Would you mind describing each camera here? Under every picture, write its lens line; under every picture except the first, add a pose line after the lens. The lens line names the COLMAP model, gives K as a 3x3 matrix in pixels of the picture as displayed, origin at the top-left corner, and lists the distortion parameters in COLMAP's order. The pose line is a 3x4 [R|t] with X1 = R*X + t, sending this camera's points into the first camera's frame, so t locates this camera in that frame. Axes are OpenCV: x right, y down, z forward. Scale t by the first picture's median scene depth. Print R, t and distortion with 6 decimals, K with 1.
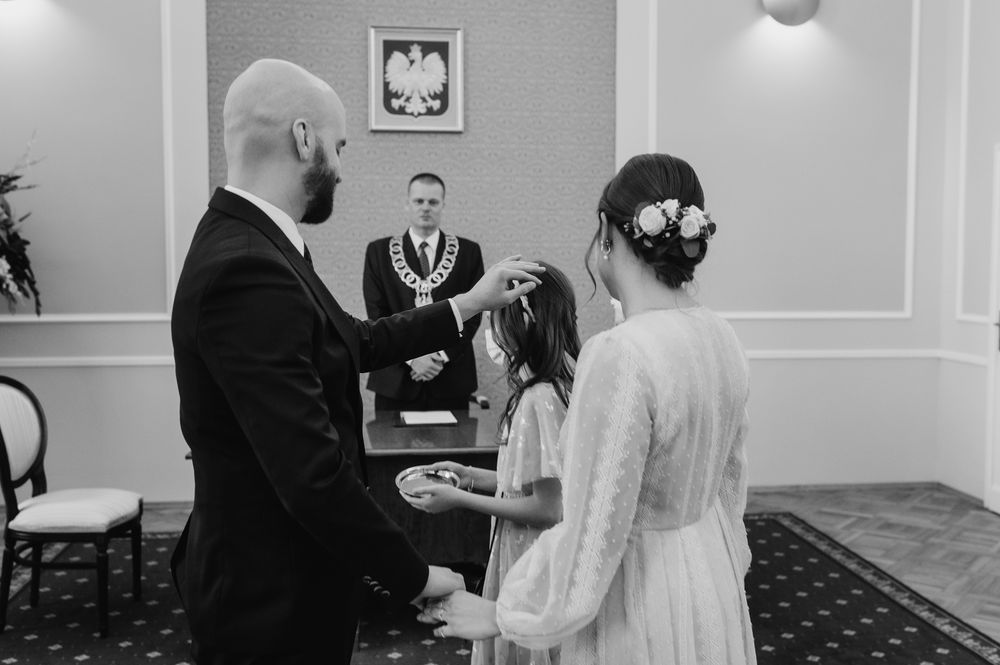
lens RADIAL K [[1032.5, 0, 523.3], [0, 1032.5, 329.7], [0, 0, 1]] dist [-0.016357, 0.005859]
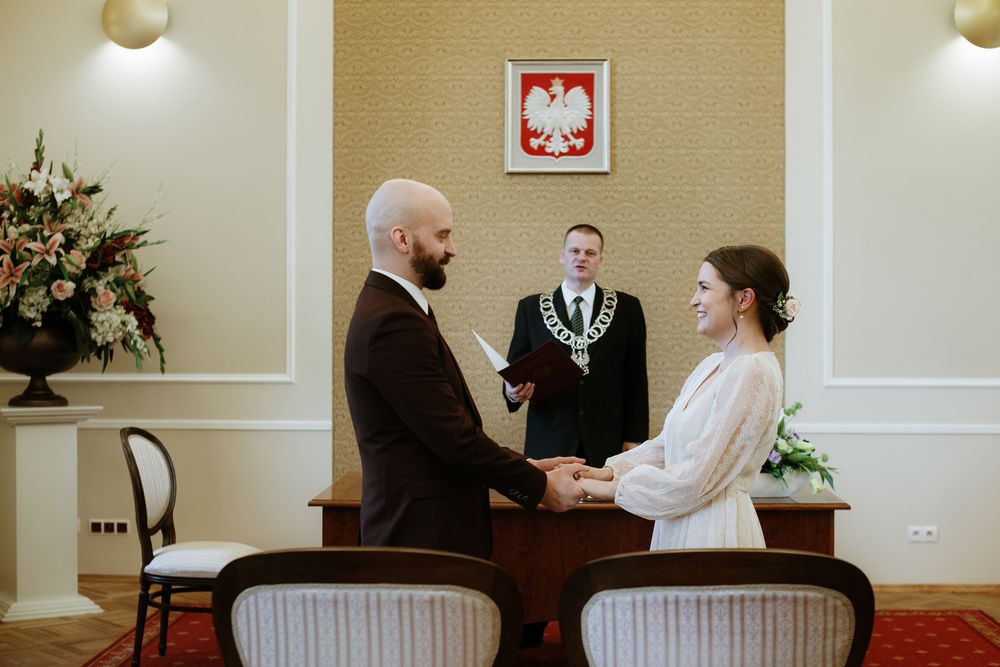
lens RADIAL K [[1464.1, 0, 500.0], [0, 1464.1, 333.5], [0, 0, 1]] dist [-0.179254, 0.033606]
pose [[0.984690, 0.003068, -0.174288, 0.068489], [-0.012942, 0.998372, -0.055542, 0.017571], [0.173834, 0.056948, 0.983127, -0.245206]]
